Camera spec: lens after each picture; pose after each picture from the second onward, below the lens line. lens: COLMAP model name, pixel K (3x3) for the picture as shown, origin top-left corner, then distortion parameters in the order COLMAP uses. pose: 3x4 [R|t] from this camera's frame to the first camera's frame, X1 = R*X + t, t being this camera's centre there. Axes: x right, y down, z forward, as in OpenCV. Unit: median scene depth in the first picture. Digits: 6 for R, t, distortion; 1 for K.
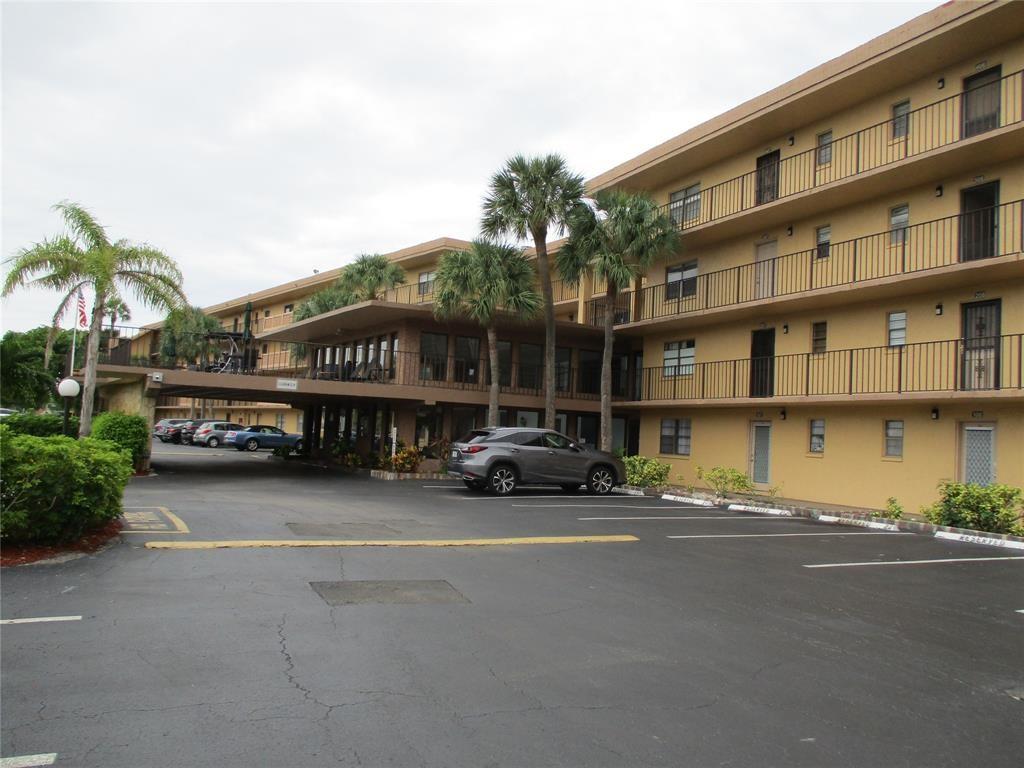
lens RADIAL K [[883.0, 0, 512.0], [0, 883.0, 384.0], [0, 0, 1]] dist [-0.002411, 0.007084]
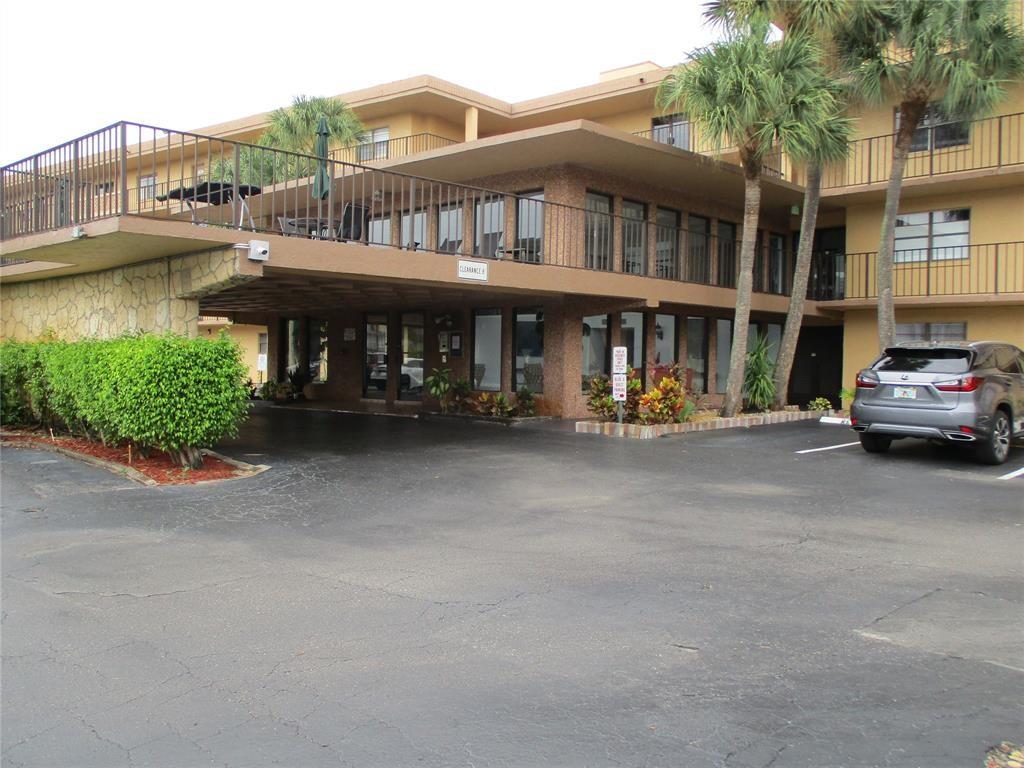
lens RADIAL K [[883.0, 0, 512.0], [0, 883.0, 384.0], [0, 0, 1]] dist [-0.002411, 0.007084]
pose [[0.956904, -0.036984, 0.288039, -0.332726], [0.007262, 0.994595, 0.103579, 0.011817], [-0.290313, -0.097023, 0.952000, 0.420336]]
